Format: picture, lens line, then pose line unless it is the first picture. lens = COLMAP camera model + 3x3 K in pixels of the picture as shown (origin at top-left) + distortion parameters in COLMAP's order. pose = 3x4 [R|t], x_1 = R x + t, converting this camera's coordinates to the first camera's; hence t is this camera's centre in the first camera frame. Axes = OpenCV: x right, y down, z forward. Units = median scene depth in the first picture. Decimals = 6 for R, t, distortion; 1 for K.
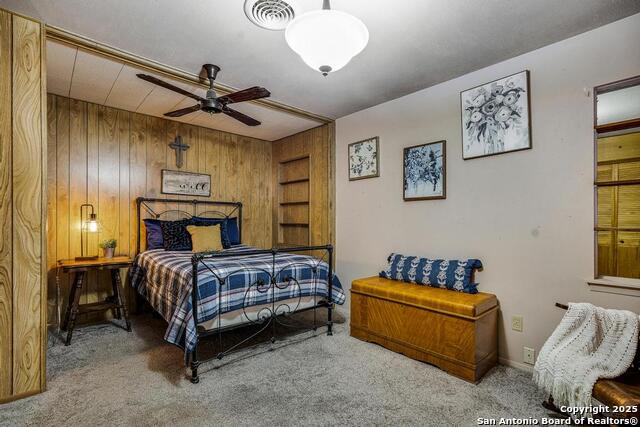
lens RADIAL K [[283.9, 0, 320.5], [0, 283.9, 216.2], [0, 0, 1]] dist [0.004842, -0.000108]
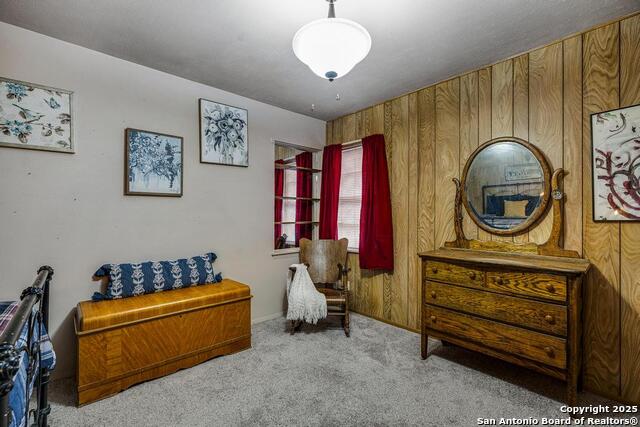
lens RADIAL K [[283.9, 0, 321.1], [0, 283.9, 214.2], [0, 0, 1]] dist [0.004842, -0.000108]
pose [[0.025805, 0.004459, 0.999657, -0.540672], [-0.009399, 0.999947, -0.004218, -0.001533], [-0.999623, -0.009287, 0.025846, 0.496073]]
